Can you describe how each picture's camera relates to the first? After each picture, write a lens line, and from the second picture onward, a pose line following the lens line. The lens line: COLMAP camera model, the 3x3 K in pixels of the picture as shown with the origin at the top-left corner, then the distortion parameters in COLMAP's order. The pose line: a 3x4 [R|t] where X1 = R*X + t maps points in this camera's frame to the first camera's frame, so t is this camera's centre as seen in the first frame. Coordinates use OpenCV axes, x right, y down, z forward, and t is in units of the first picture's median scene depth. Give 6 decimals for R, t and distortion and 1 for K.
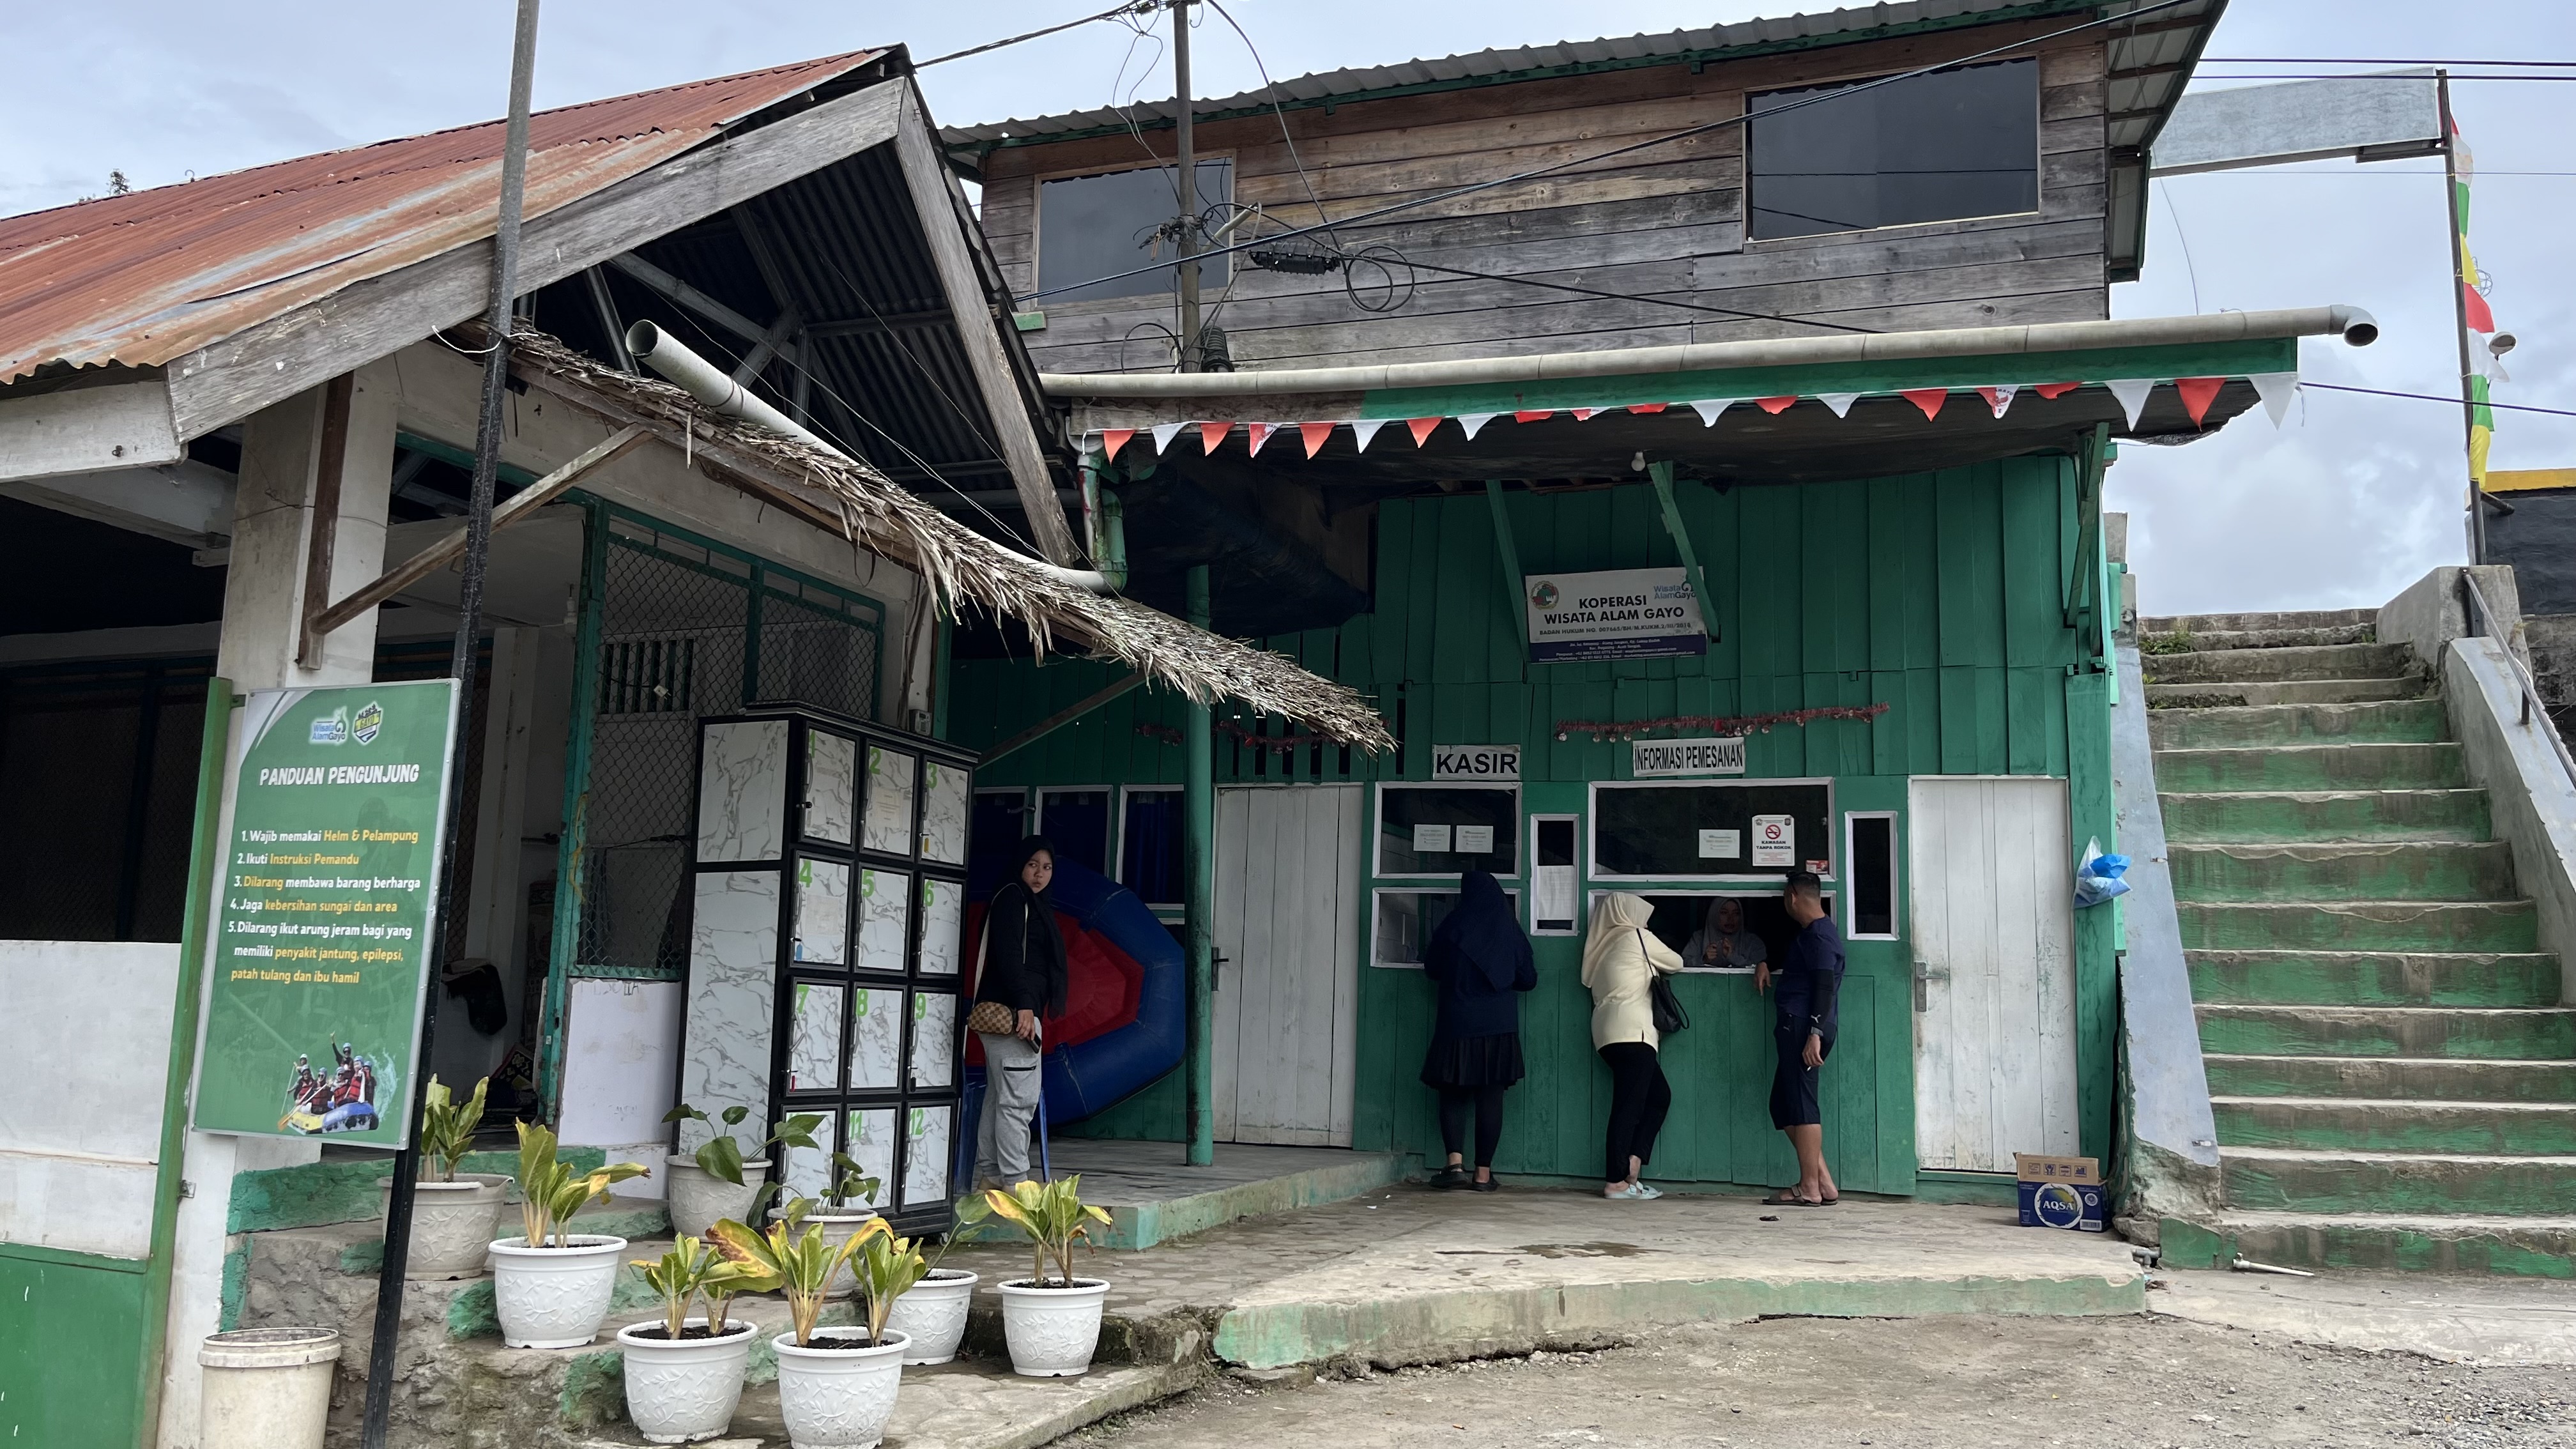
lens RADIAL K [[1870.0, 0, 1312.7], [0, 1870.0, 723.9], [0, 0, 1]] dist [0.017614, -0.045460]
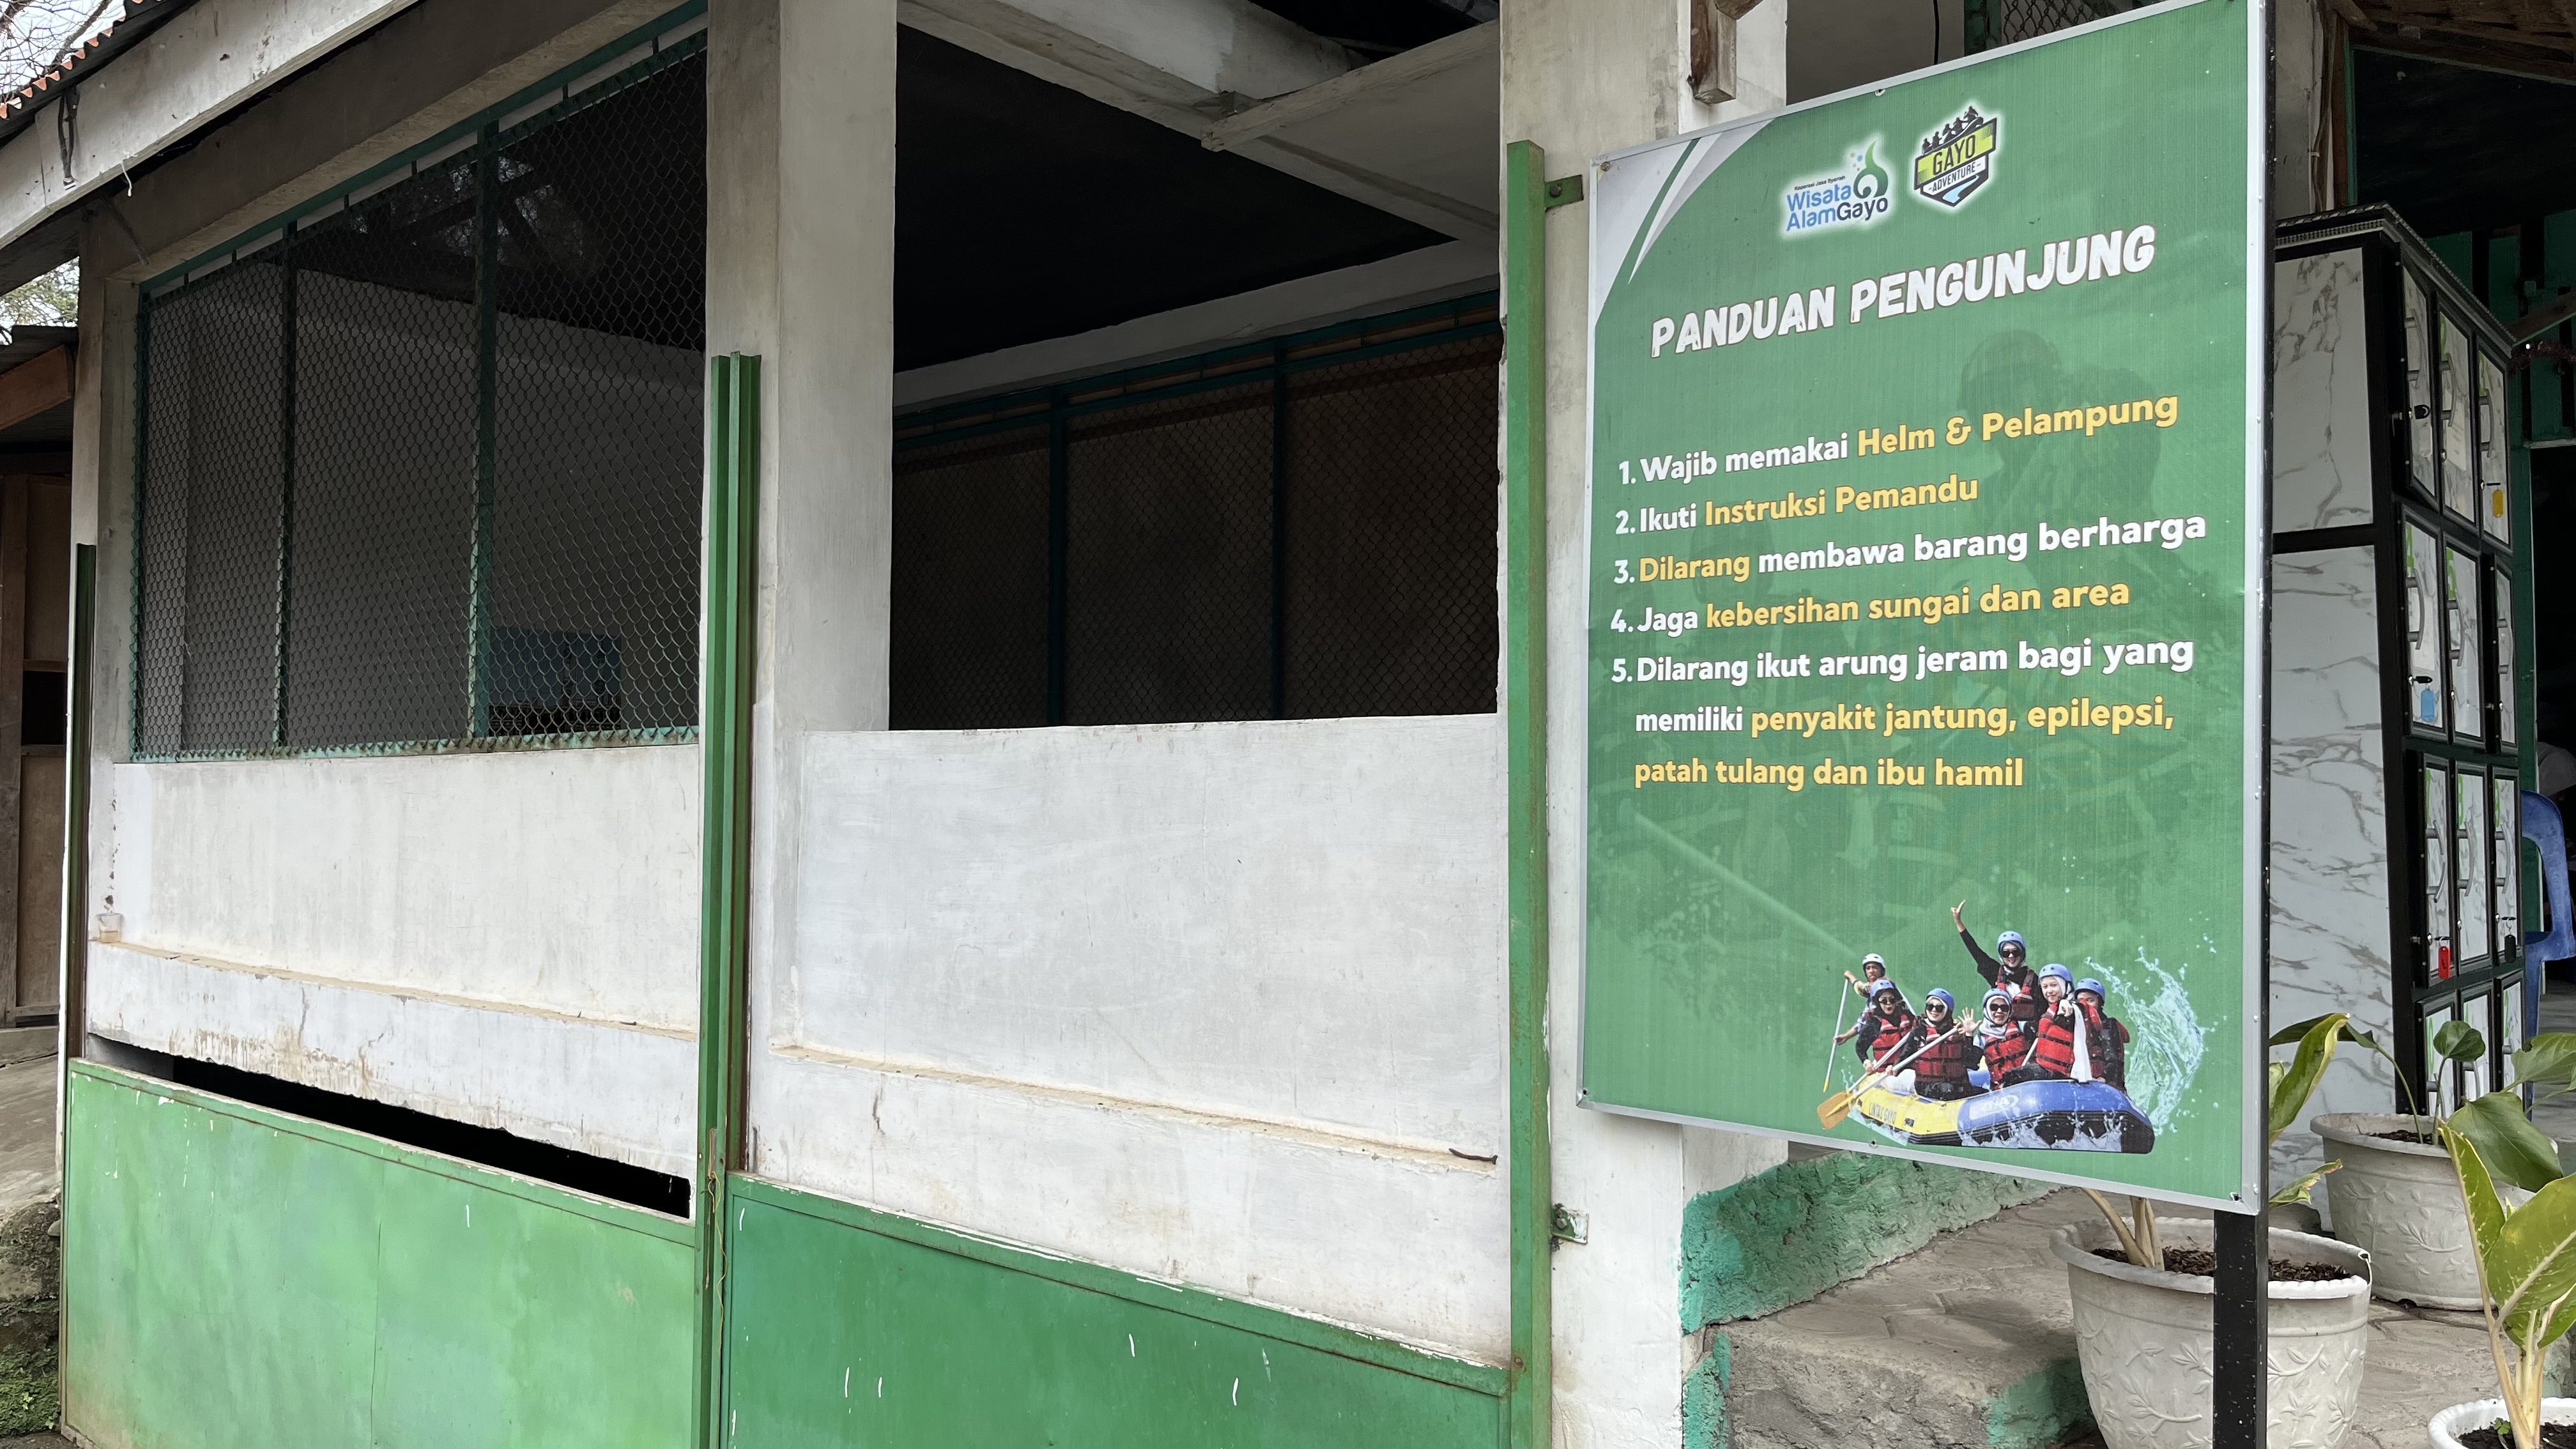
lens RADIAL K [[1870.0, 0, 1283.4], [0, 1870.0, 725.9], [0, 0, 1]] dist [0.017614, -0.045460]
pose [[0.934886, -0.033416, -0.353373, -0.501456], [0.073314, 0.992270, 0.100127, 0.071101], [0.347295, -0.119514, 0.930109, 0.552053]]
